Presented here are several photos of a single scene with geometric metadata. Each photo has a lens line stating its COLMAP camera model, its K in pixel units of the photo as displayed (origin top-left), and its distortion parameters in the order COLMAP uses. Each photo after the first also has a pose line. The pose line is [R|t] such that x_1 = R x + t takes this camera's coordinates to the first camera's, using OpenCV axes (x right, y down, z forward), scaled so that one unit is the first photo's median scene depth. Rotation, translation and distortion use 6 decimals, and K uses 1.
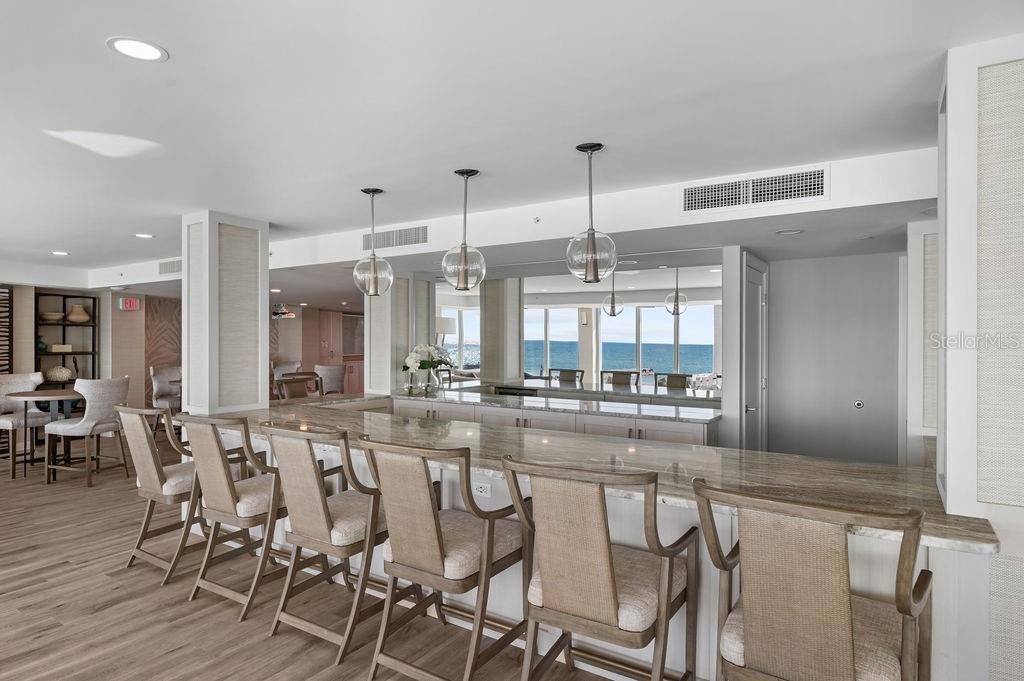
lens RADIAL K [[576.5, 0, 512.0], [0, 576.5, 340.5], [0, 0, 1]] dist [0.005522, 0.000966]
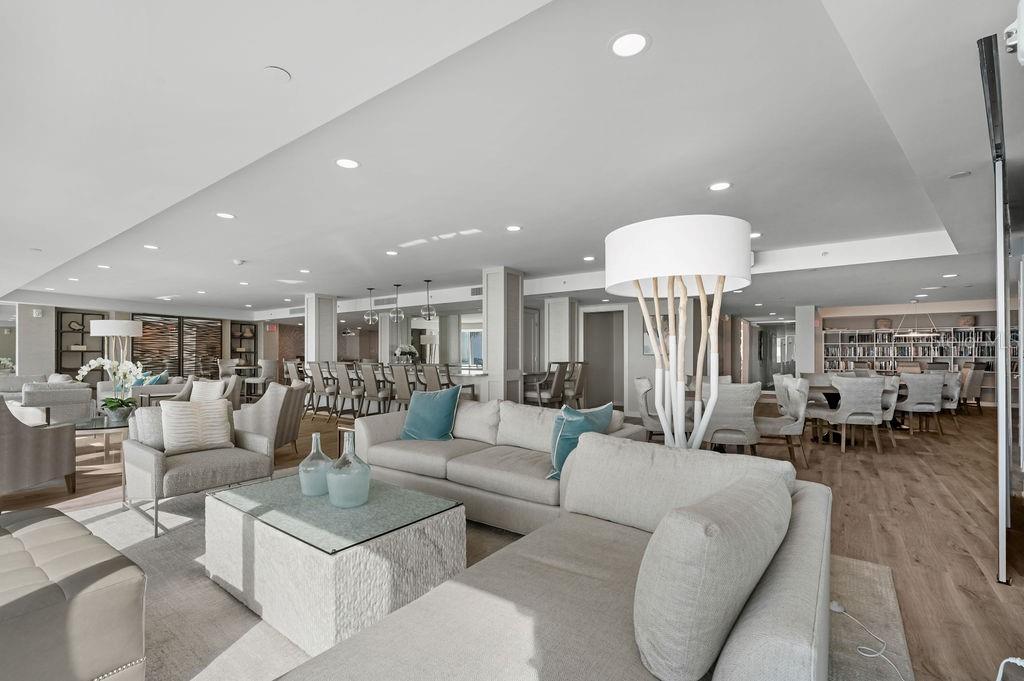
lens RADIAL K [[456.9, 0, 510.9], [0, 456.9, 352.9], [0, 0, 1]] dist [-0.000709, -0.000056]
pose [[0.998786, -0.002100, -0.049222, 0.356028], [0.001729, 0.999970, -0.007584, 0.052619], [0.049236, 0.007490, 0.998759, -0.780150]]
